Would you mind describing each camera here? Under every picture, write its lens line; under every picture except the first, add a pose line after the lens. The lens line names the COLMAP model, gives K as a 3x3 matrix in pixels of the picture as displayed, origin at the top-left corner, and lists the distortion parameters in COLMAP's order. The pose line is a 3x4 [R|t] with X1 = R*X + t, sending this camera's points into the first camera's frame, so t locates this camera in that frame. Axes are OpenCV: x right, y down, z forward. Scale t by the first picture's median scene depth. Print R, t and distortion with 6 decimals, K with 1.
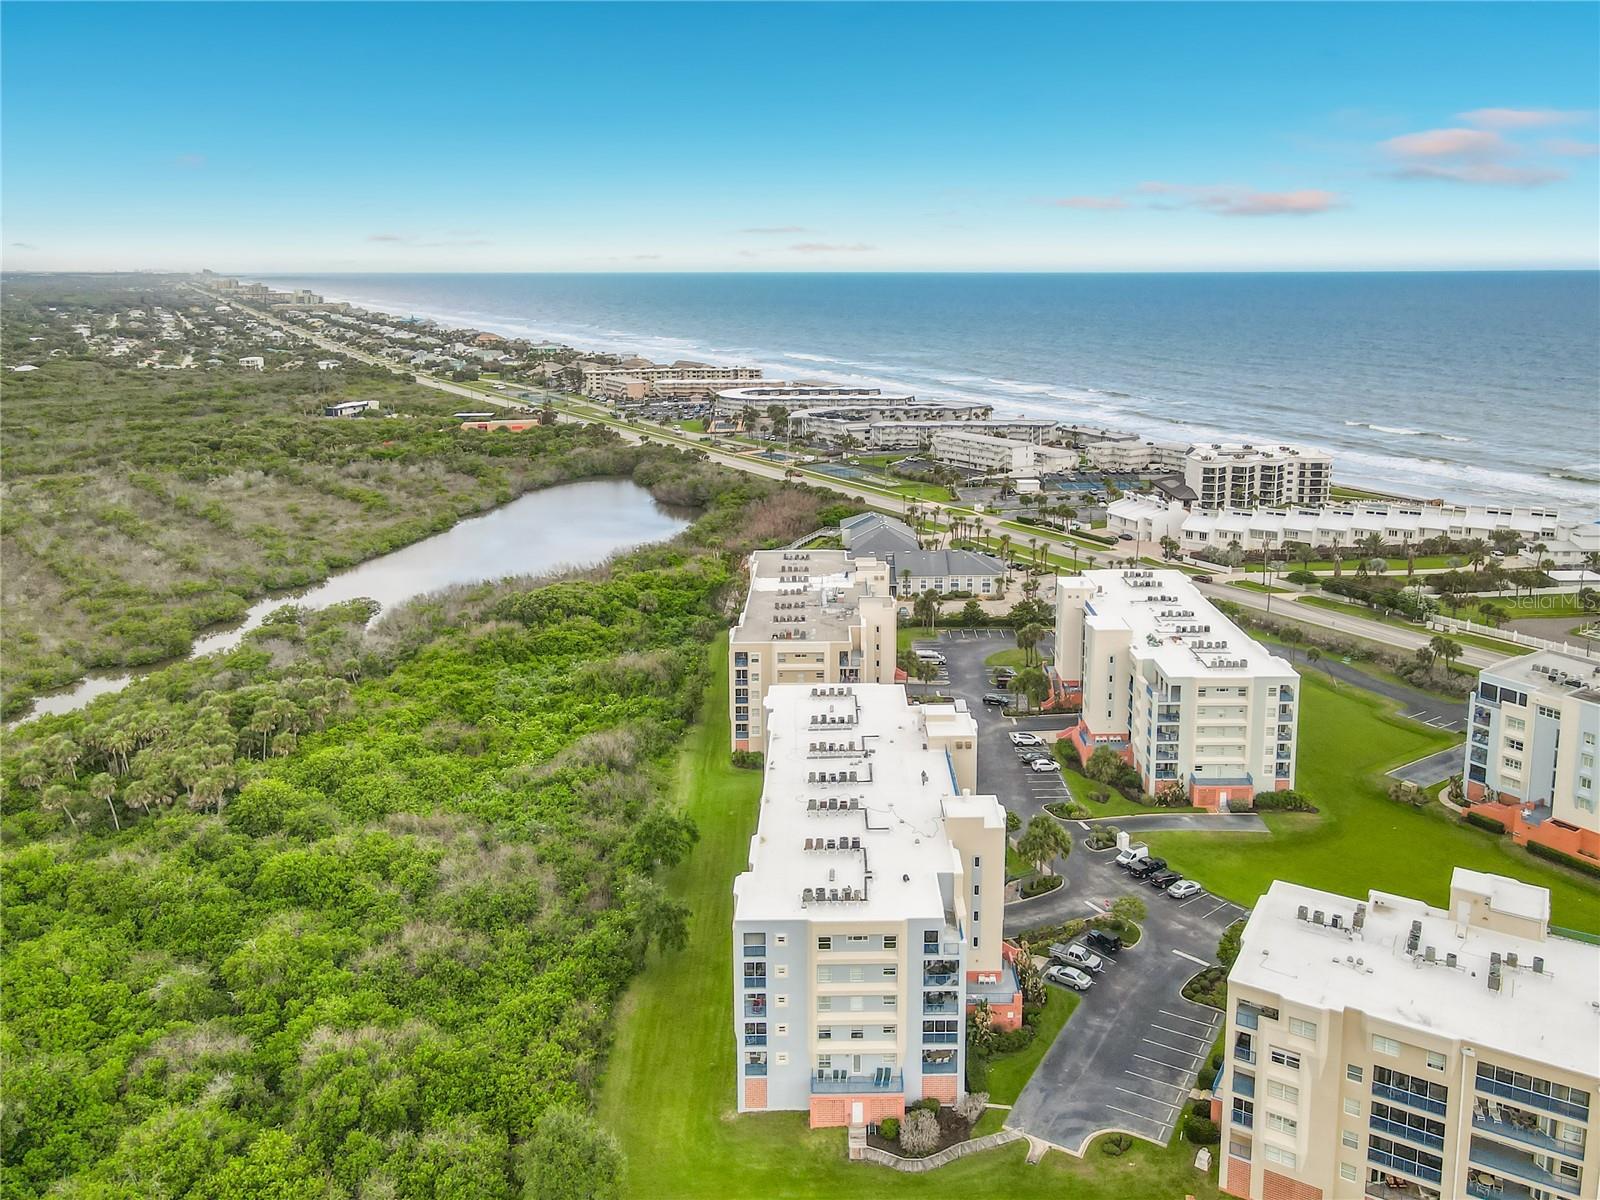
lens RADIAL K [[1198.4, 0, 803.7], [0, 1198.4, 471.1], [0, 0, 1]] dist [0.017555, 0.008967]
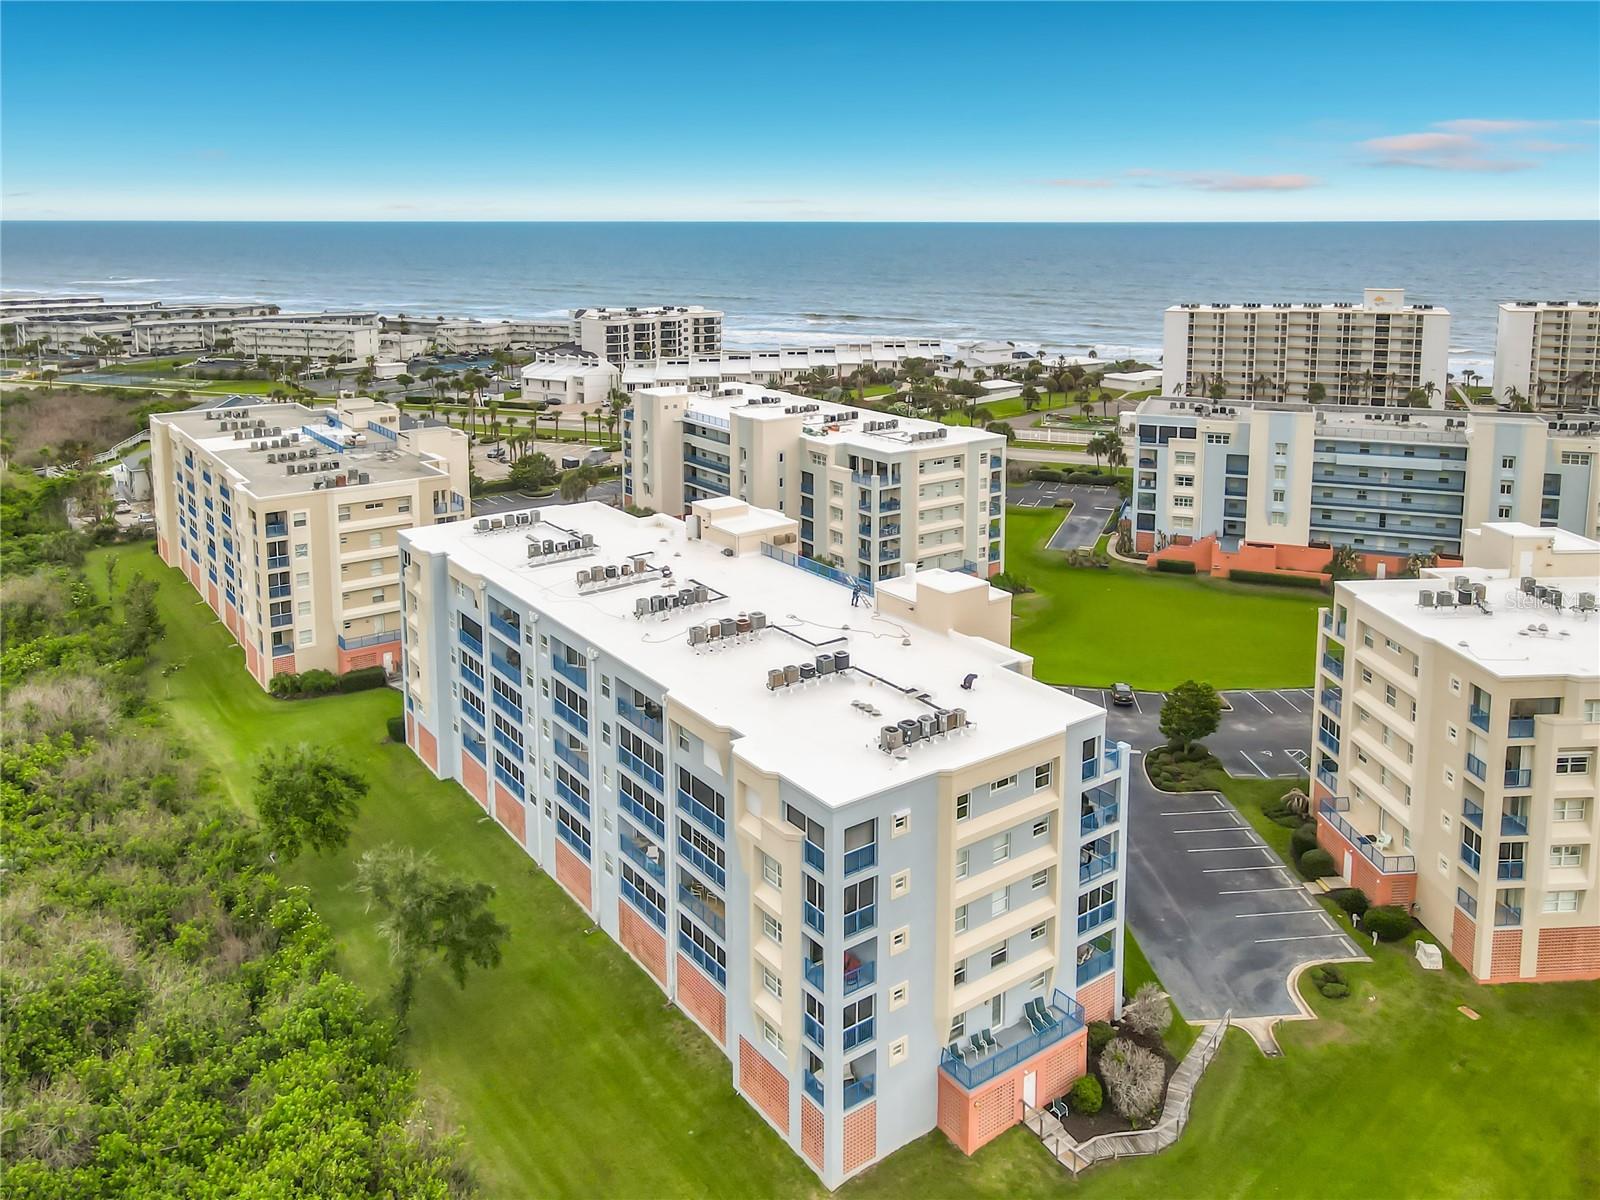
lens RADIAL K [[1272.6, 0, 812.0], [0, 1272.6, 381.4], [0, 0, 1]] dist [0.011812, 0.006768]
pose [[0.813412, -0.074148, 0.576943, -0.240930], [0.089153, 0.996015, 0.002313, 0.130266], [-0.574816, 0.049555, 0.816781, 0.375822]]
